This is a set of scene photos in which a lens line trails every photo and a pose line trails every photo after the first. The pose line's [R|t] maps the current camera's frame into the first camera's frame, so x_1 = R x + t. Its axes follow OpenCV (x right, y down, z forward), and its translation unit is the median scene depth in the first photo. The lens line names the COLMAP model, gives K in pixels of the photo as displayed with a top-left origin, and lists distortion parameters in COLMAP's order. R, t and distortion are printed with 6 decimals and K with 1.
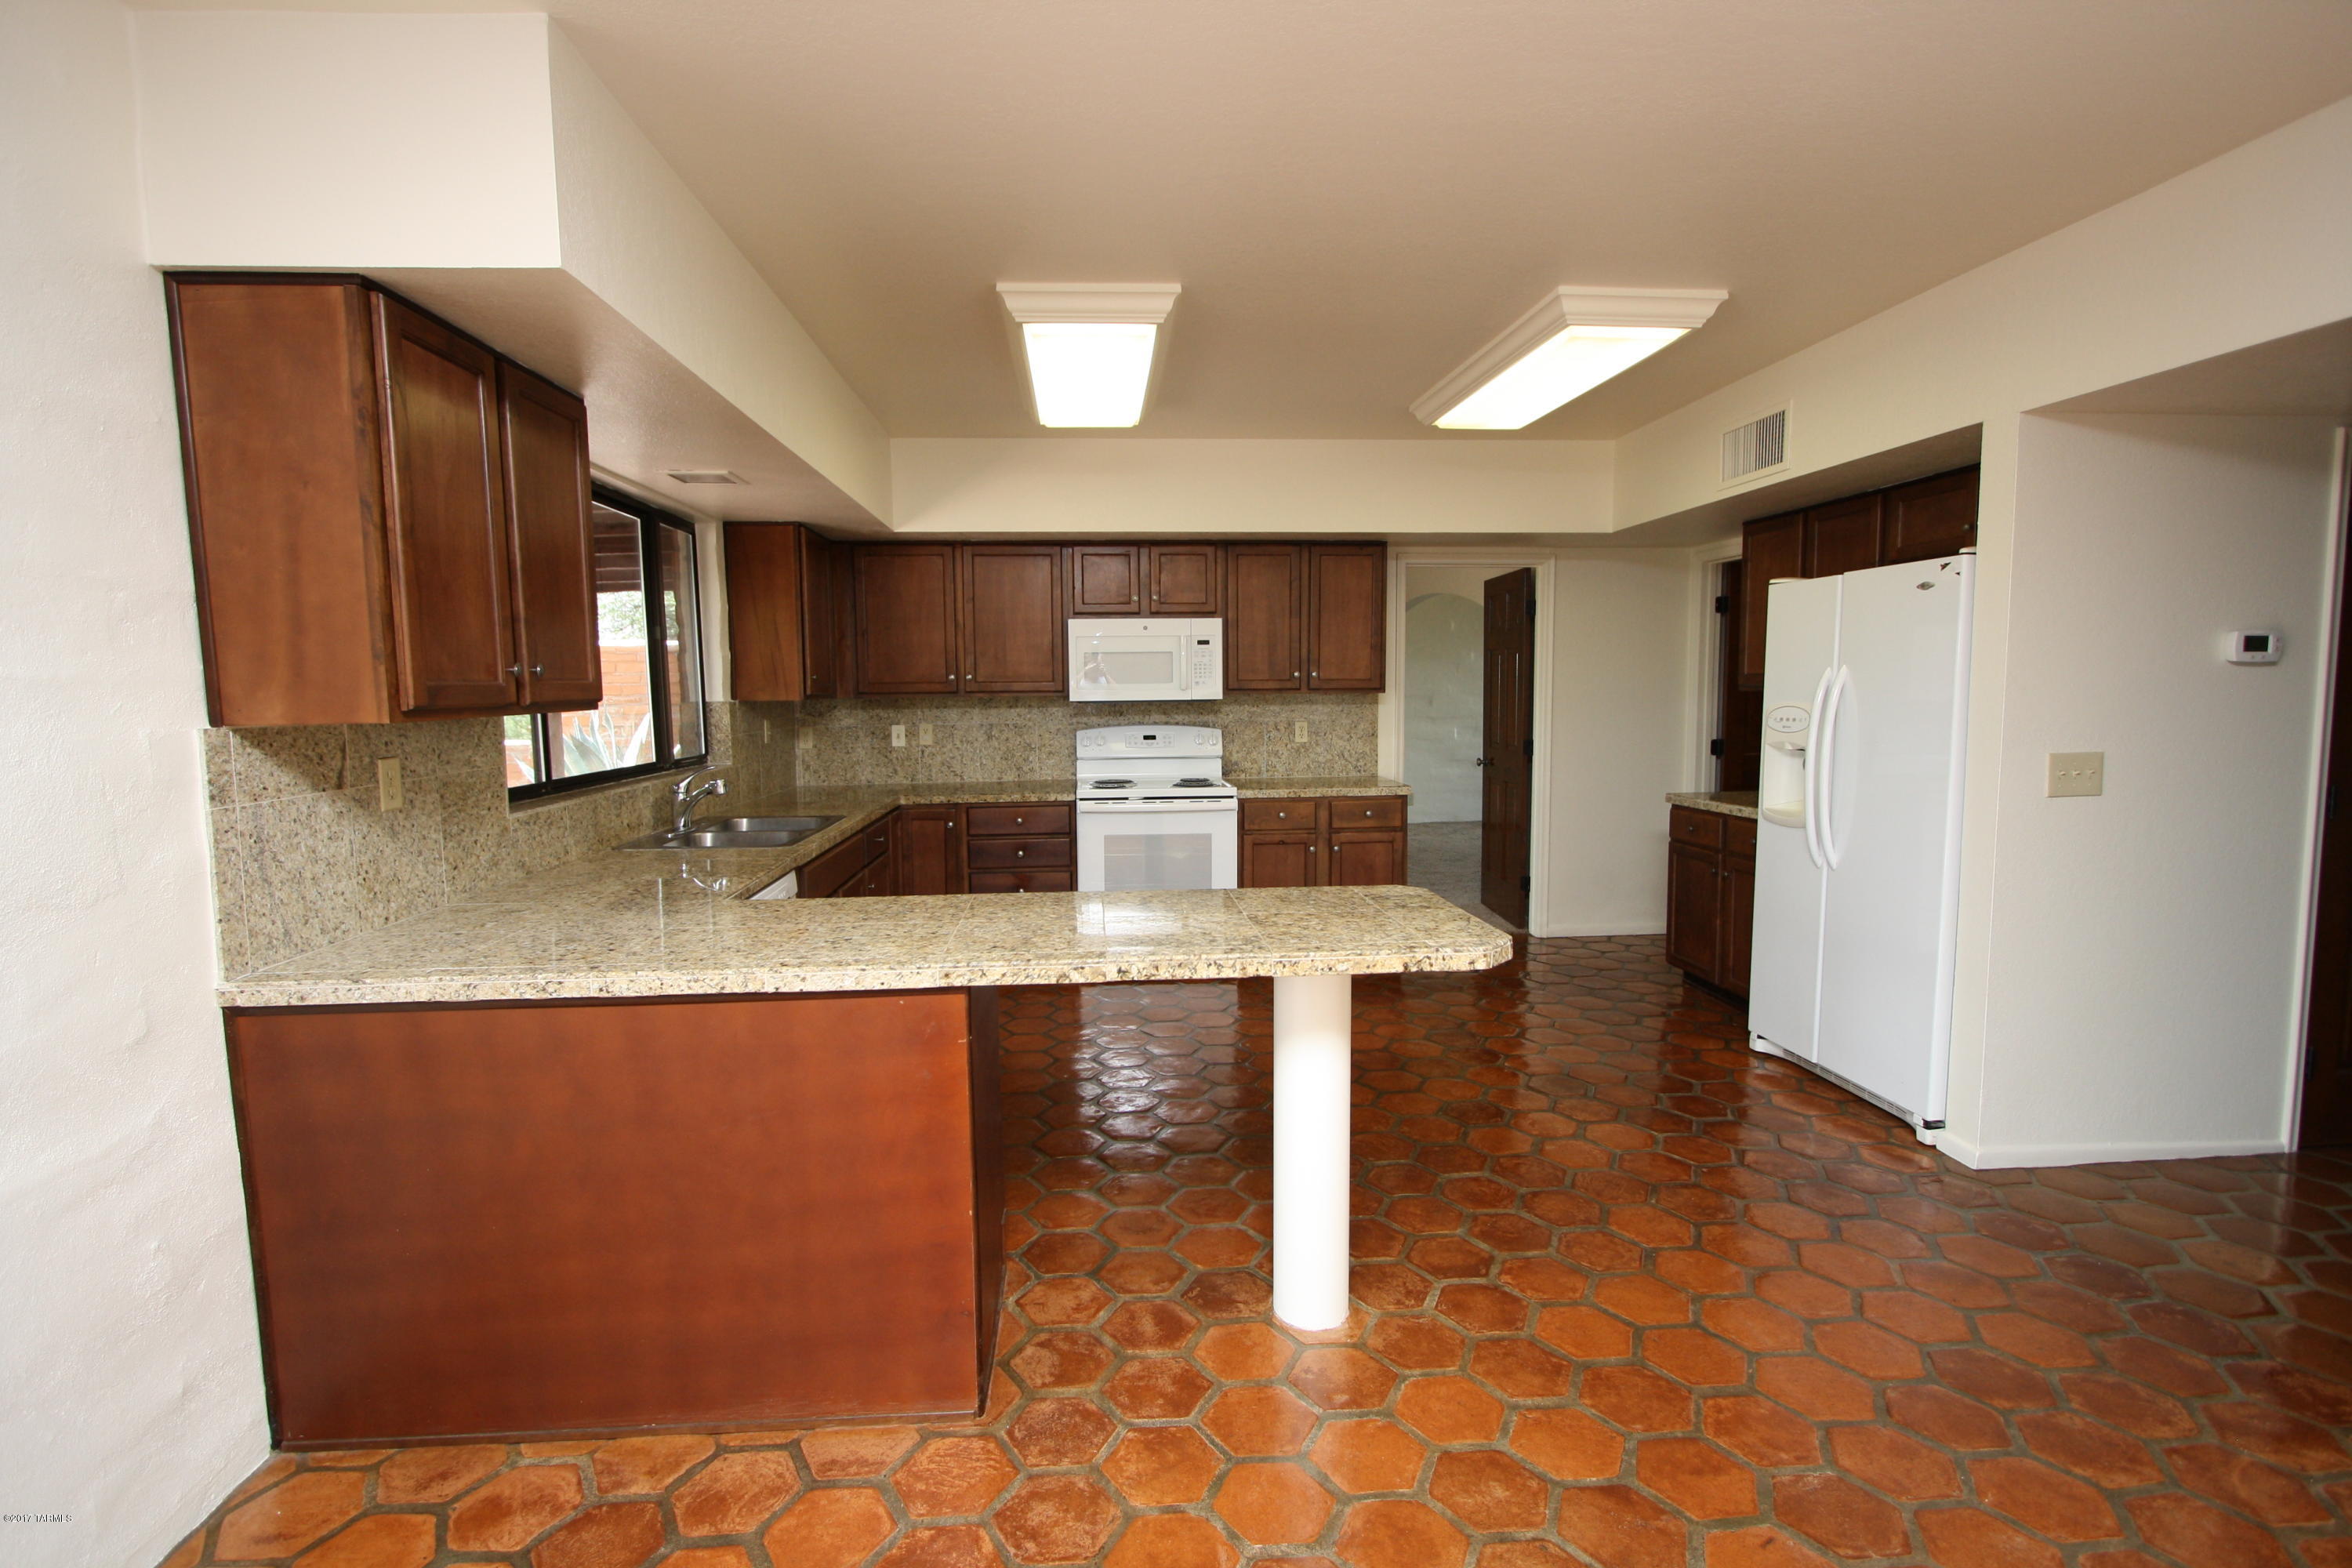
lens RADIAL K [[1111.8, 0, 1162.8], [0, 1111.8, 792.6], [0, 0, 1]] dist [-0.004149, 0.000279]
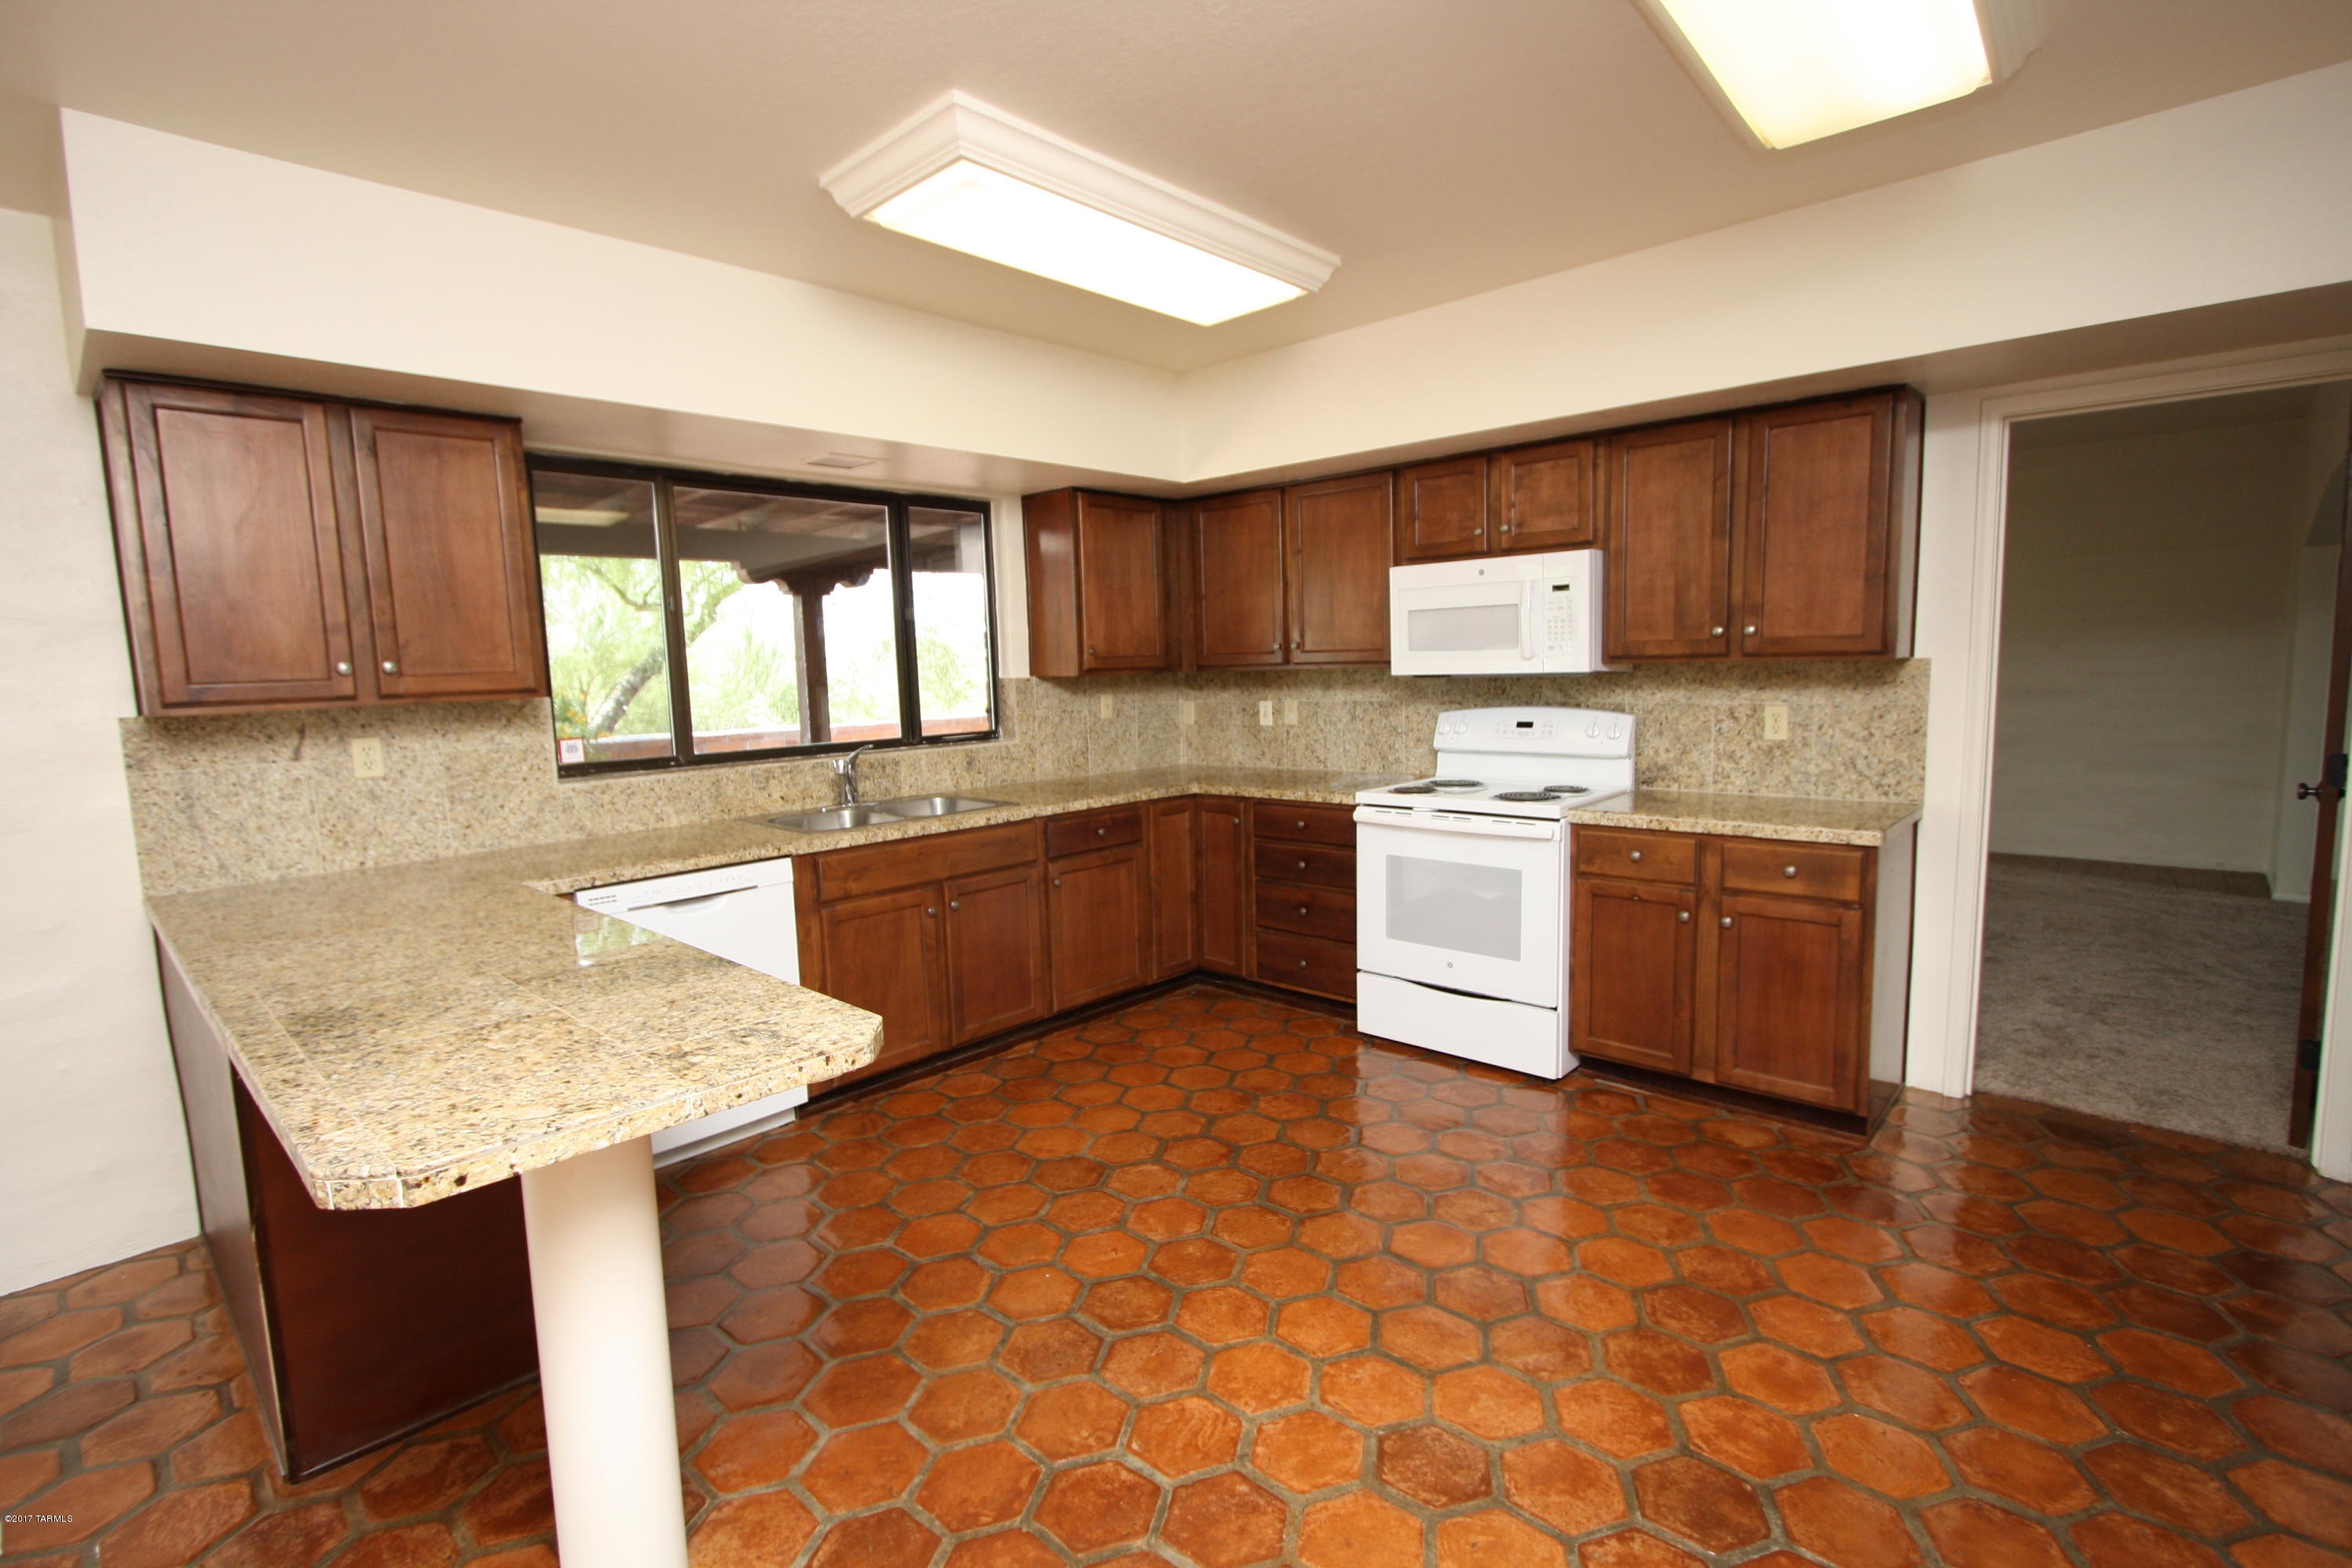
lens RADIAL K [[1111.8, 0, 1173.7], [0, 1111.8, 783.1], [0, 0, 1]] dist [-0.004149, 0.000279]
pose [[0.673562, 0.071357, -0.735678, 0.391455], [-0.048962, 0.997450, 0.051920, -0.040905], [0.737507, 0.001049, 0.675339, 0.375405]]
